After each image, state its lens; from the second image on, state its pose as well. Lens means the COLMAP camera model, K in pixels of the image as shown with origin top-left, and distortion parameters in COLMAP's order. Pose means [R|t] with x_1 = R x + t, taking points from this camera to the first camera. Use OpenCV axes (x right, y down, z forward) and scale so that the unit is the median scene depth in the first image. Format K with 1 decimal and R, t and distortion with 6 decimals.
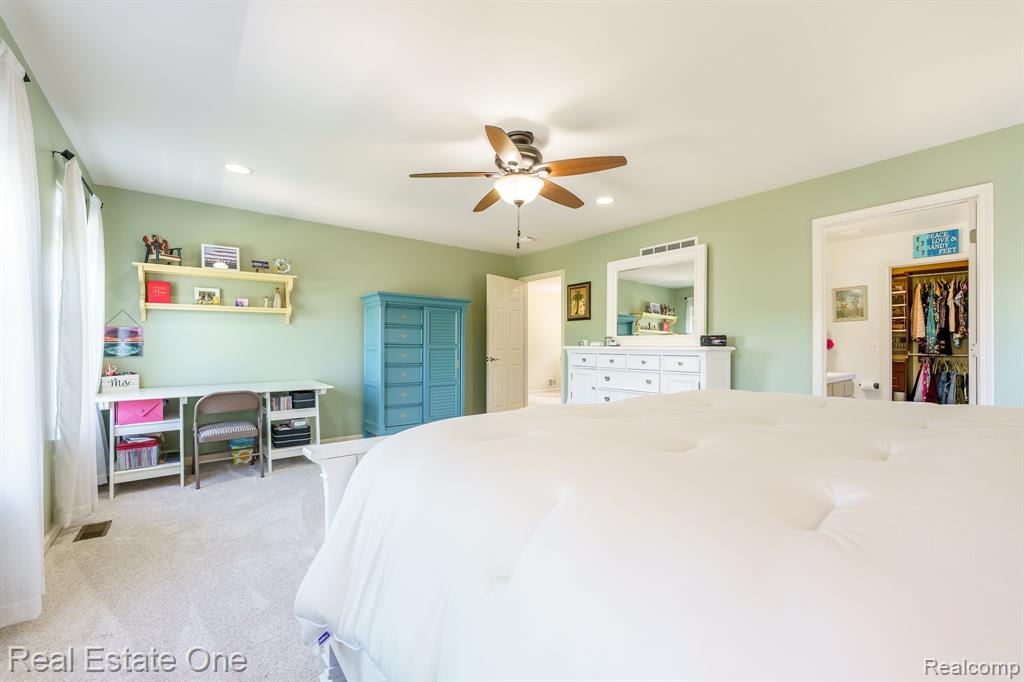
lens RADIAL K [[412.6, 0, 517.4], [0, 412.6, 346.1], [0, 0, 1]] dist [-0.004131, -0.000558]
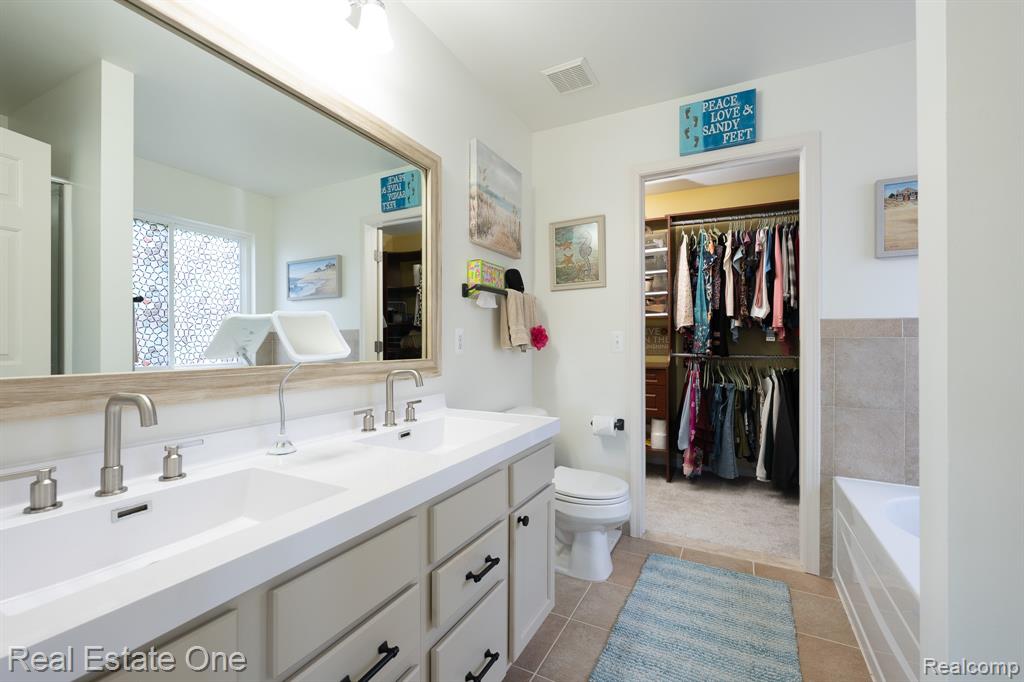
lens RADIAL K [[443.0, 0, 508.4], [0, 443.0, 341.4], [0, 0, 1]] dist [0.000793, -0.000252]
pose [[0.915112, 0.000772, 0.403200, 0.515228], [0.000426, 0.999996, -0.002882, 0.001896], [-0.403201, 0.002809, 0.915107, 0.547062]]
